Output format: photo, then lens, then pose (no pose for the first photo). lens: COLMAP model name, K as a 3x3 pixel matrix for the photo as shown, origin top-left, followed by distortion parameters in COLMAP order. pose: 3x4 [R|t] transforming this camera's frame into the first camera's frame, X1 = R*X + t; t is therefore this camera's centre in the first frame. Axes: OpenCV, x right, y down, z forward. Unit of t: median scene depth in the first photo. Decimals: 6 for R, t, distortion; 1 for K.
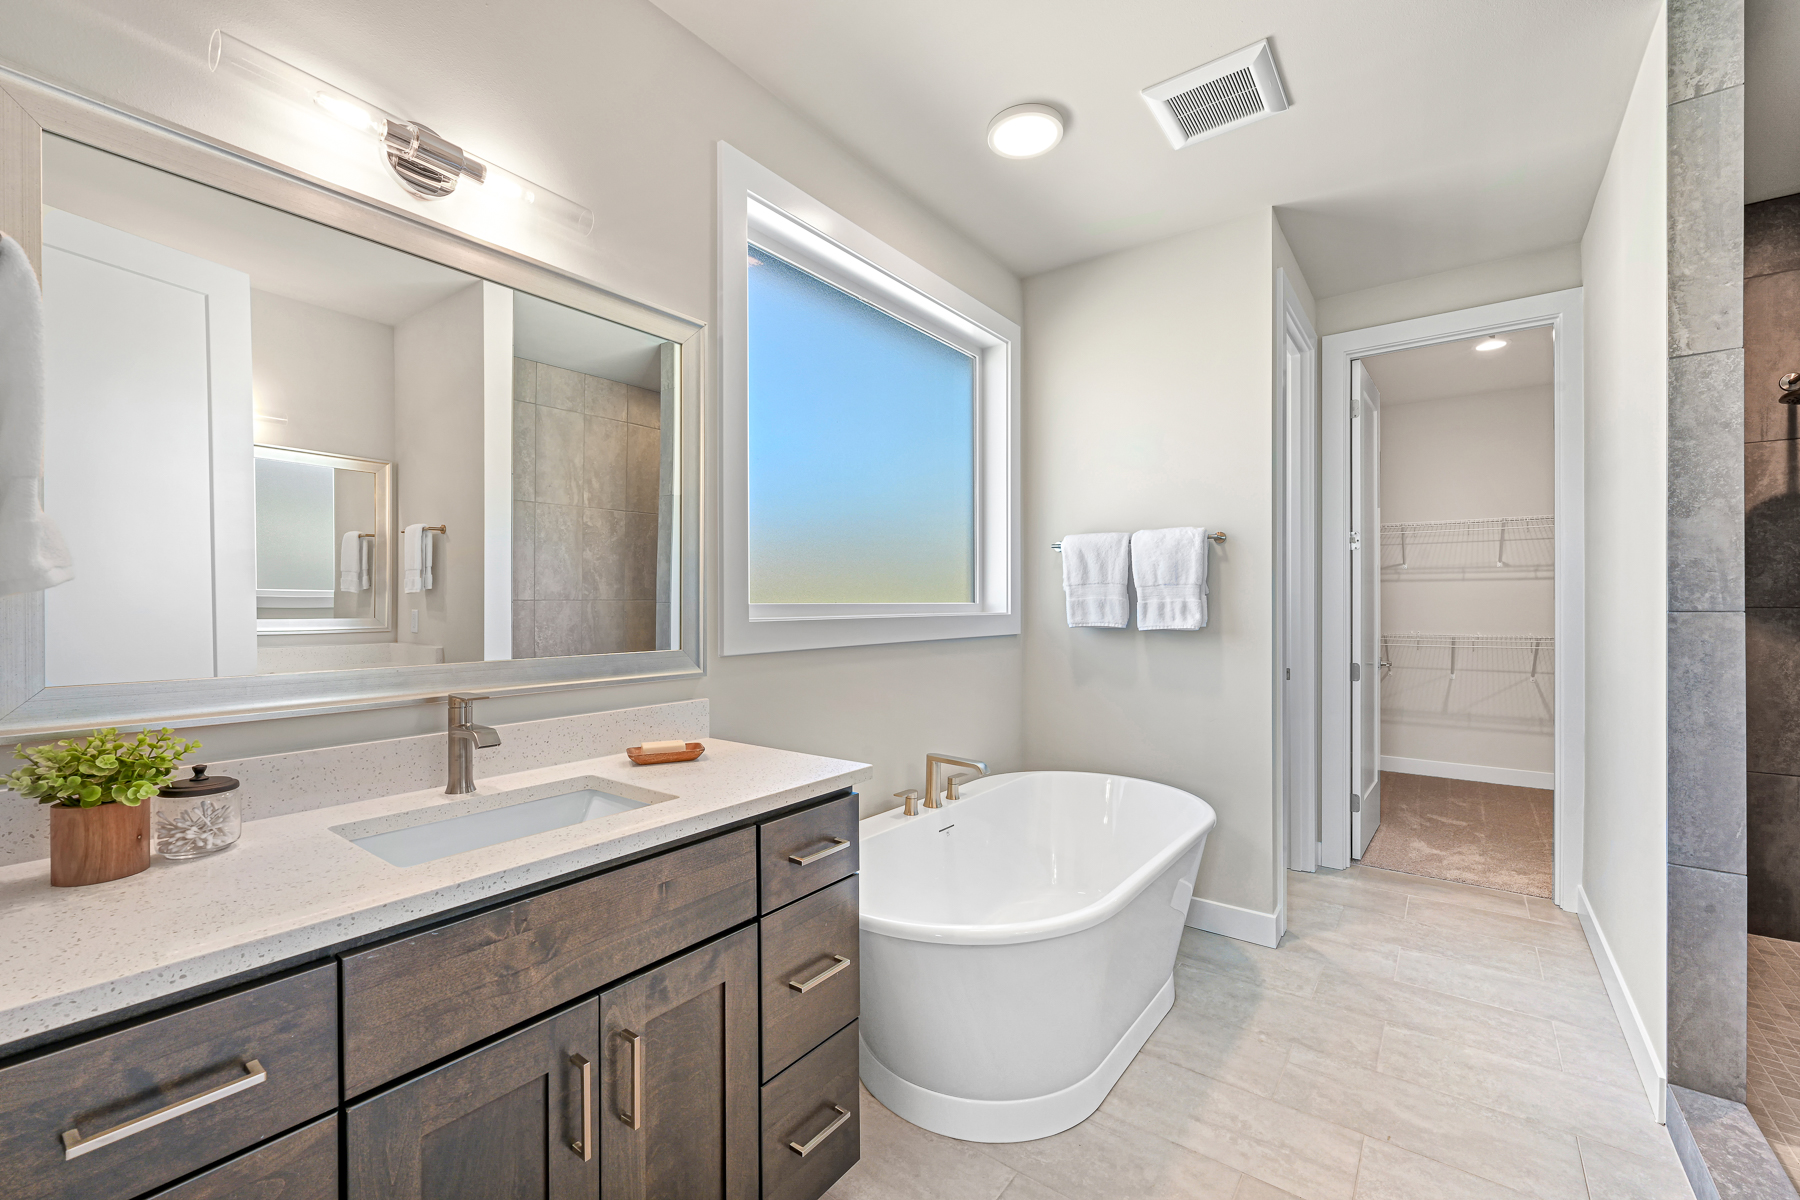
lens RADIAL K [[736.2, 0, 901.1], [0, 736.2, 588.1], [0, 0, 1]] dist [0.000507, -0.000134]
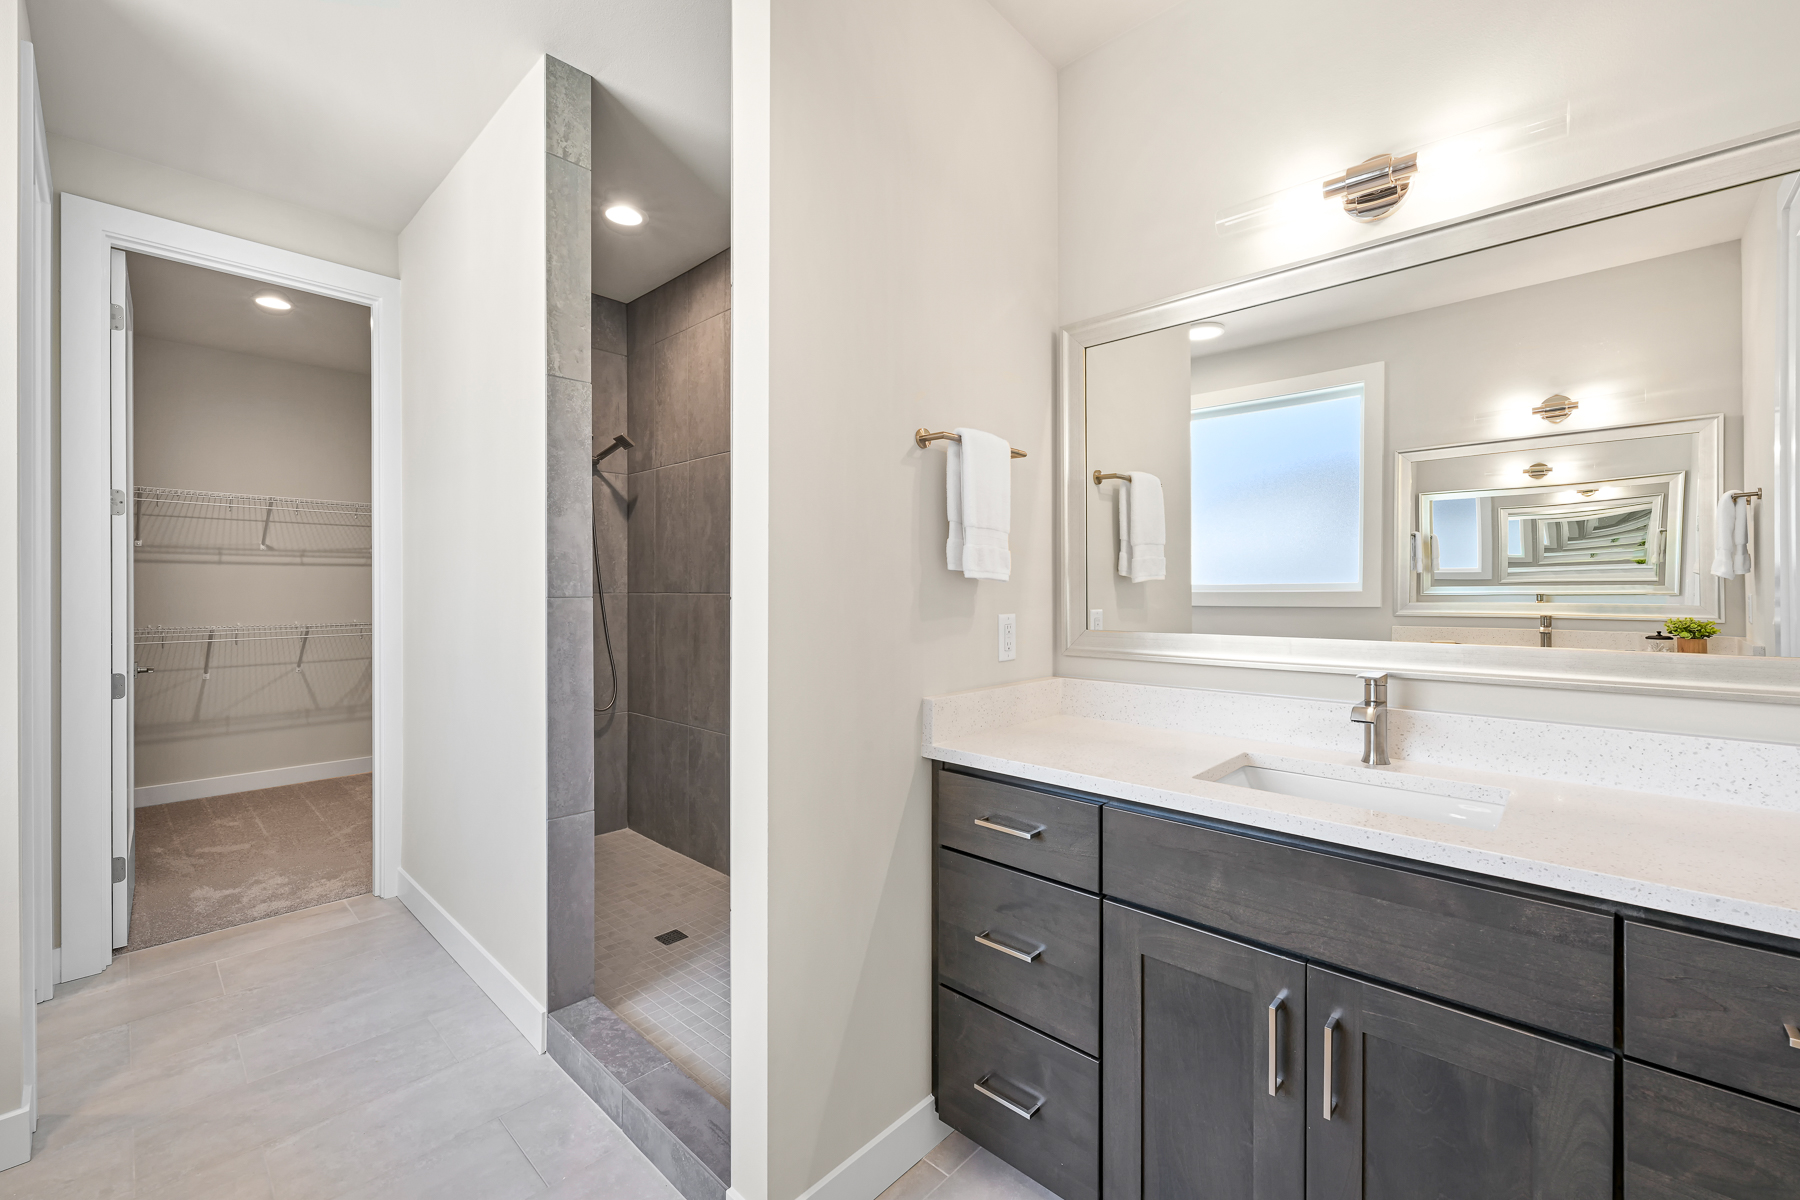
lens RADIAL K [[736.2, 0, 901.1], [0, 736.2, 588.1], [0, 0, 1]] dist [0.000507, -0.000134]
pose [[0.104109, 0.003301, 0.994560, -0.020152], [-0.021390, 0.999771, -0.001079, 0.004598], [-0.994336, -0.021161, 0.104156, 0.233277]]
